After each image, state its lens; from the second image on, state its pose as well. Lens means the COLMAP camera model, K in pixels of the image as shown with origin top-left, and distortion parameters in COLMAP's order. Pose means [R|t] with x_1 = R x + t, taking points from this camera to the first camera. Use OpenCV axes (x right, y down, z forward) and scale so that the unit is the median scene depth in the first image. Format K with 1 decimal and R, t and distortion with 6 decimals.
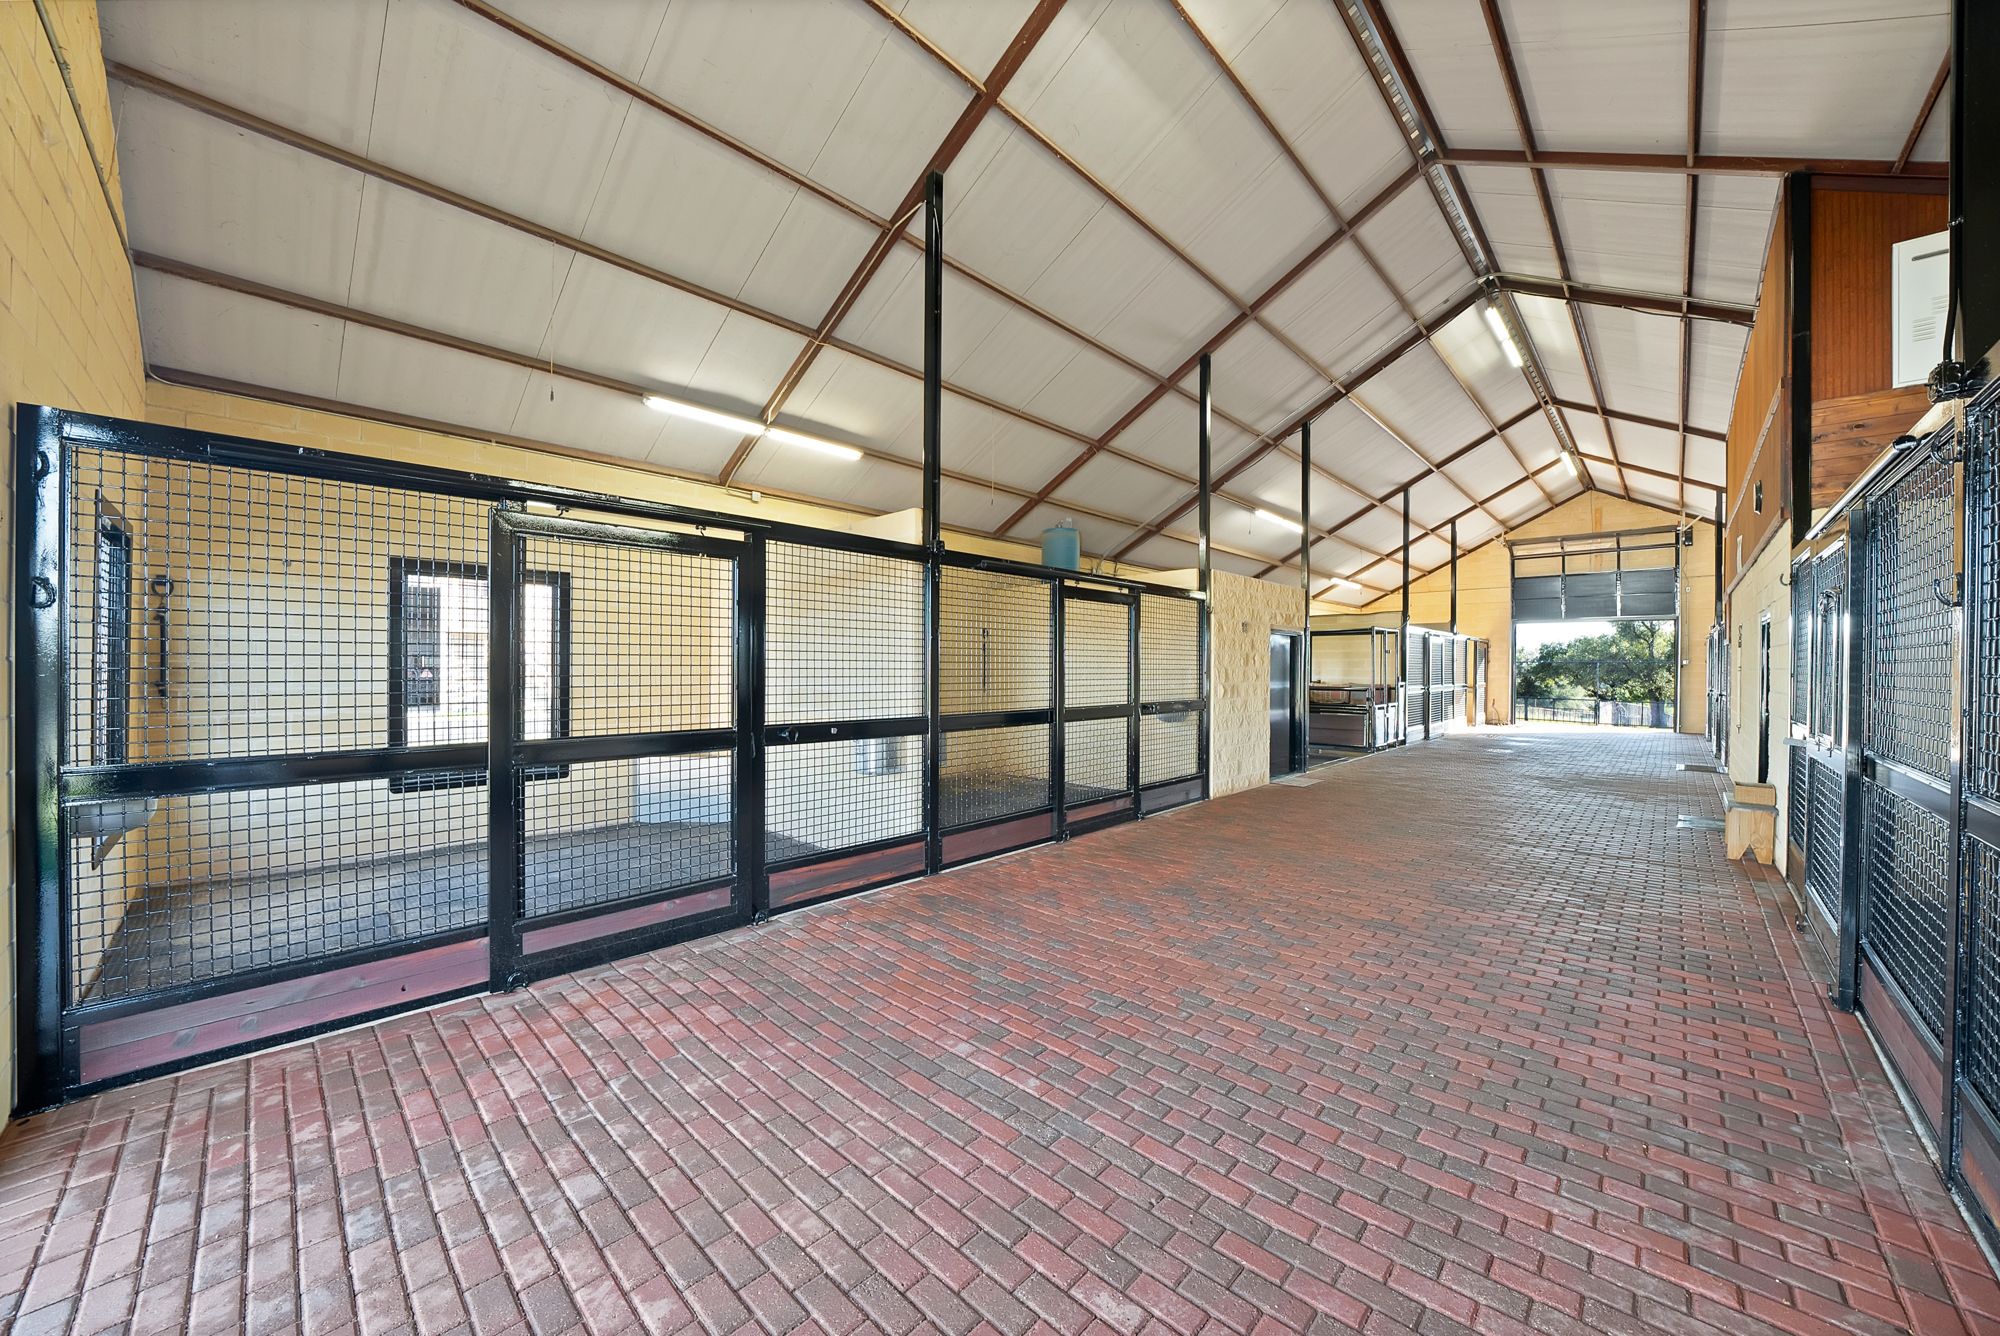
lens RADIAL K [[741.7, 0, 986.6], [0, 741.7, 665.4], [0, 0, 1]] dist [-0.019005, 0.000056]
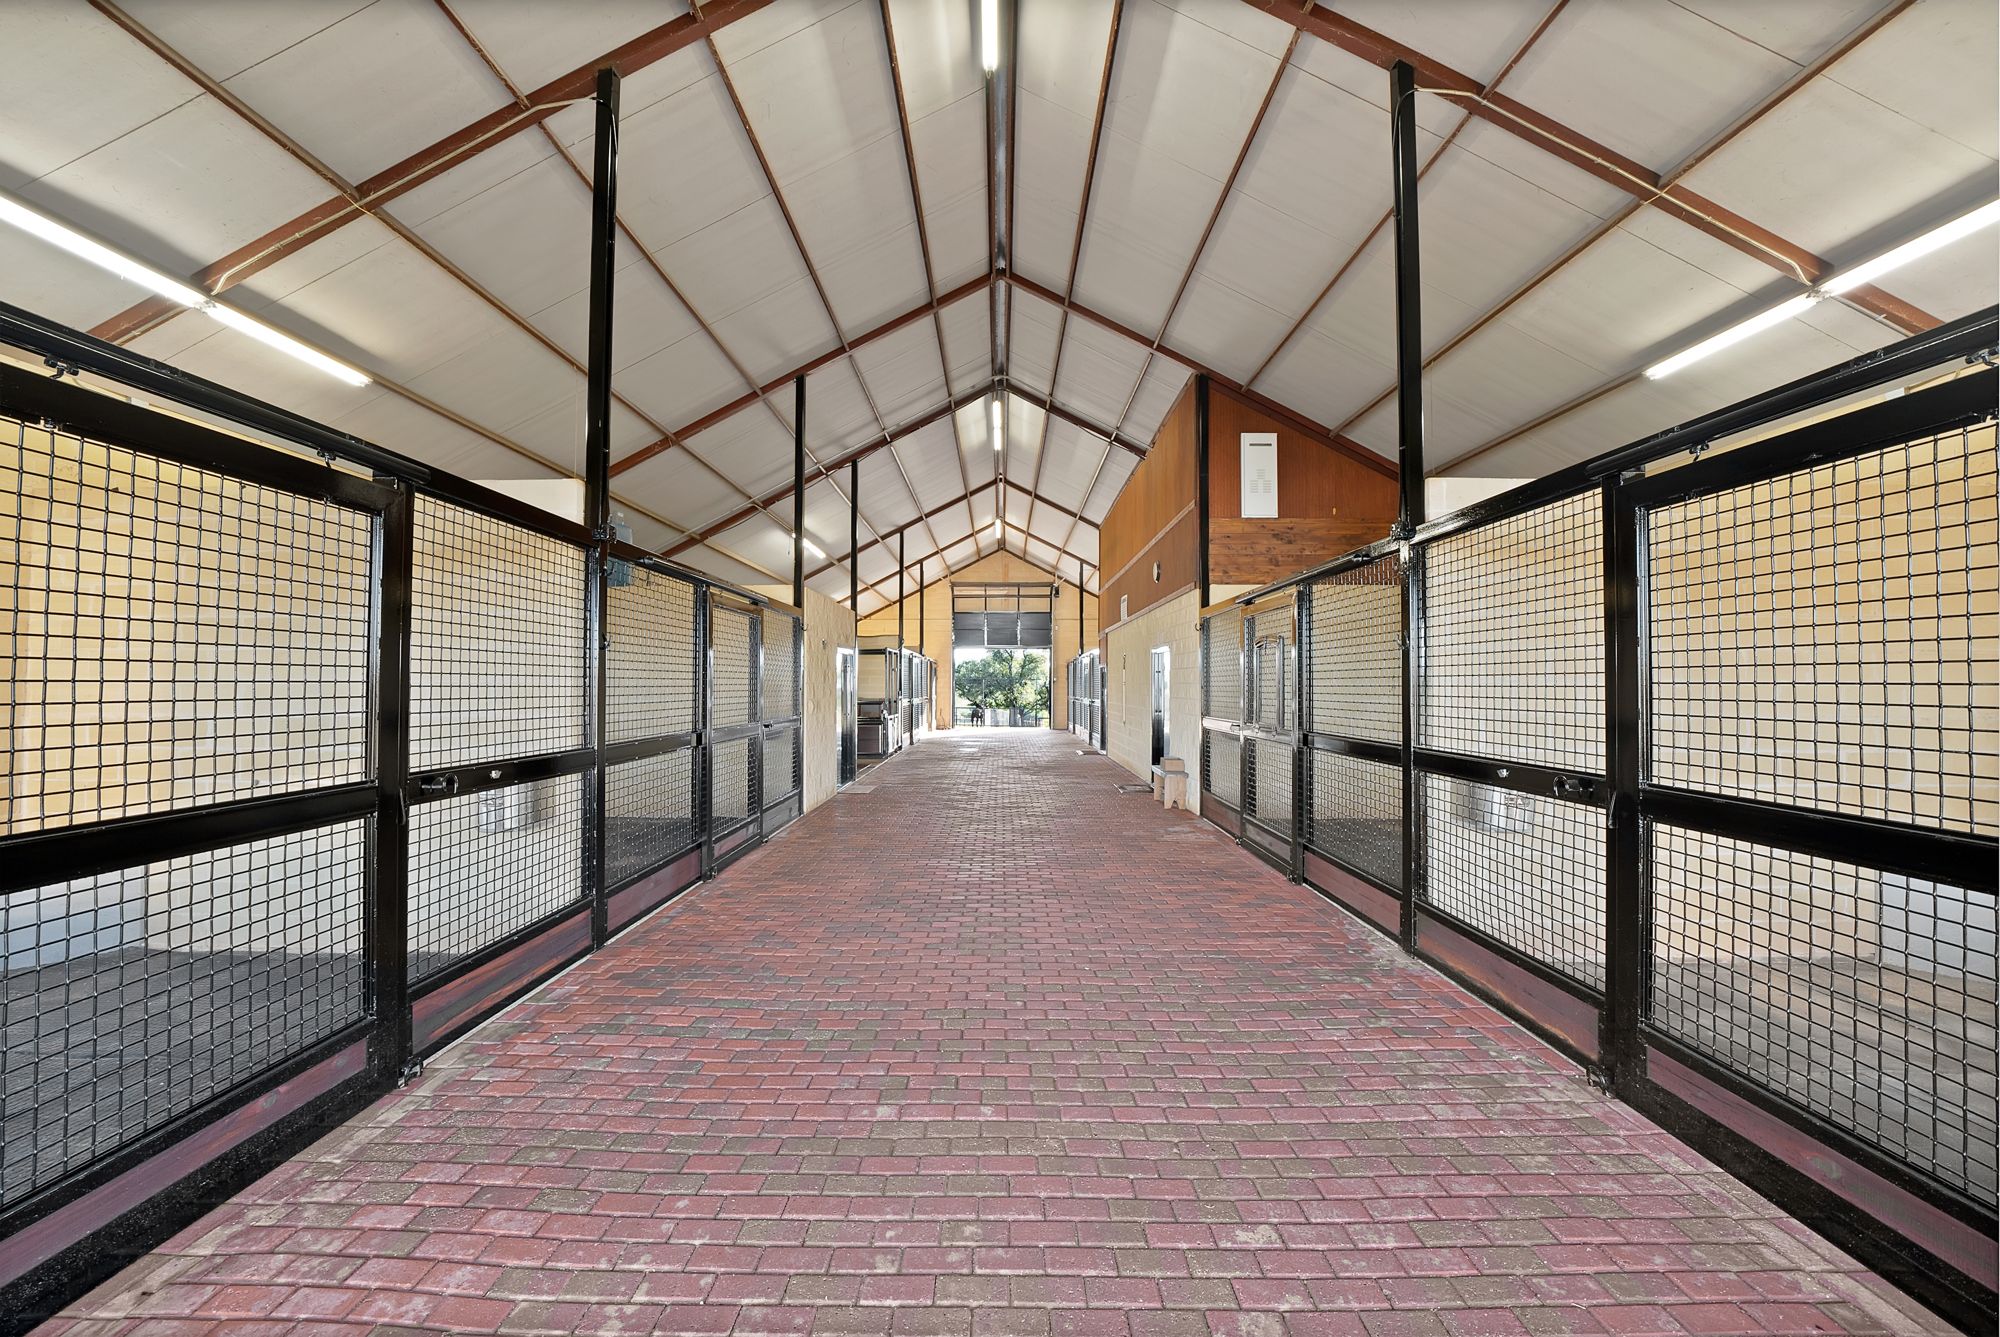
lens RADIAL K [[729.6, 0, 1004.9], [0, 729.6, 667.2], [0, 0, 1]] dist [-0.023823, 0.002695]
pose [[0.717462, 0.012028, 0.696494, -0.222807], [0.002530, 0.999799, -0.019873, 0.000662], [-0.696593, 0.016020, 0.717288, 0.109895]]
